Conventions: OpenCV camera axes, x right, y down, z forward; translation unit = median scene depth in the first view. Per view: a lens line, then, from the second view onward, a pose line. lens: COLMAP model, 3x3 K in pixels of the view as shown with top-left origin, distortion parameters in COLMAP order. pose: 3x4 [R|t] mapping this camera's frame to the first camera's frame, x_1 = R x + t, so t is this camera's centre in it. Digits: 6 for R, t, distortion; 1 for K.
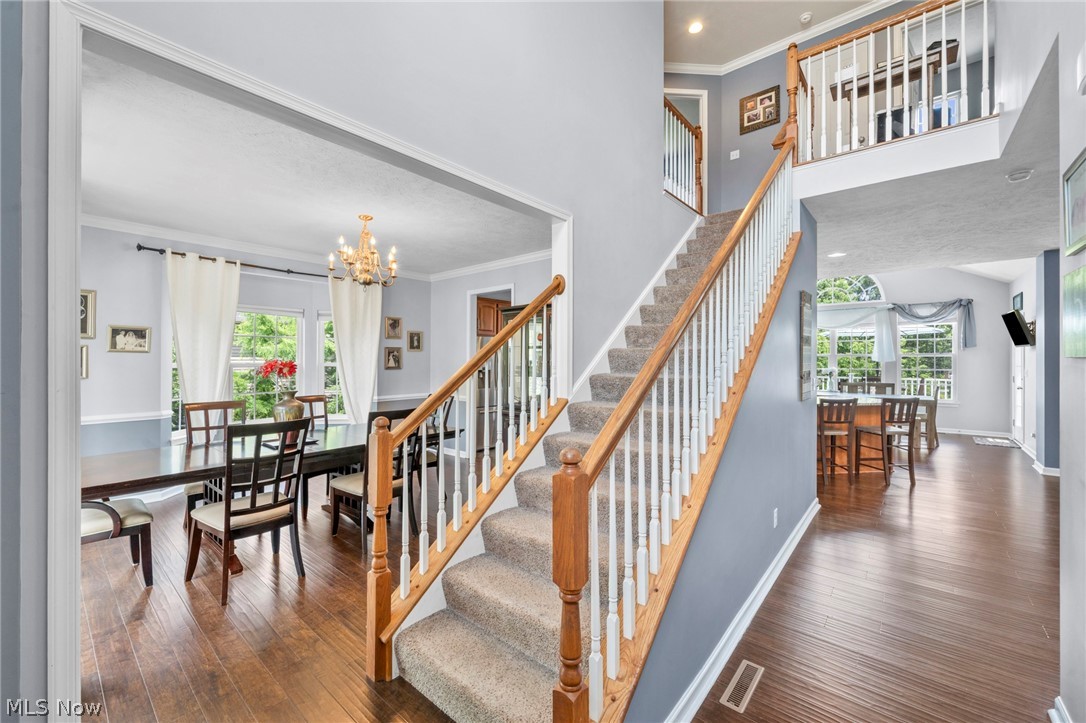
lens RADIAL K [[427.5, 0, 535.7], [0, 427.5, 359.7], [0, 0, 1]] dist [-0.006517, 0.000207]
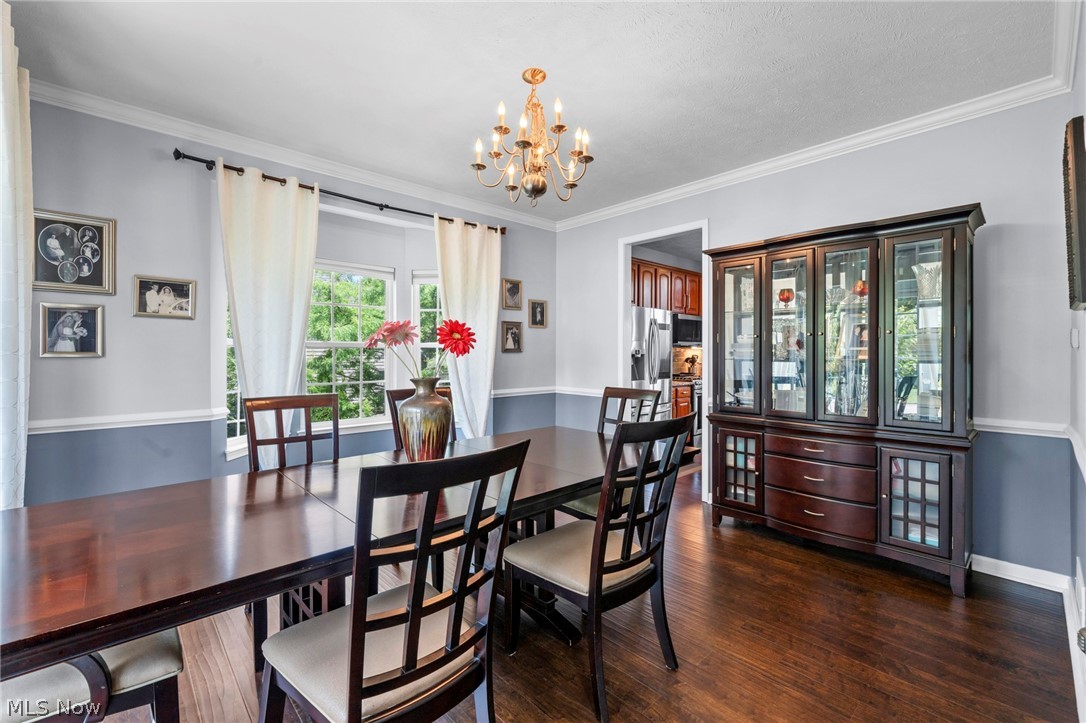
lens RADIAL K [[469.2, 0, 542.4], [0, 469.2, 359.4], [0, 0, 1]] dist [-0.007057, 0.001930]
pose [[0.992877, 0.002914, -0.119112, -0.278779], [-0.000970, 0.999865, 0.016375, 0.031268], [0.119144, -0.016143, 0.992746, 0.334198]]
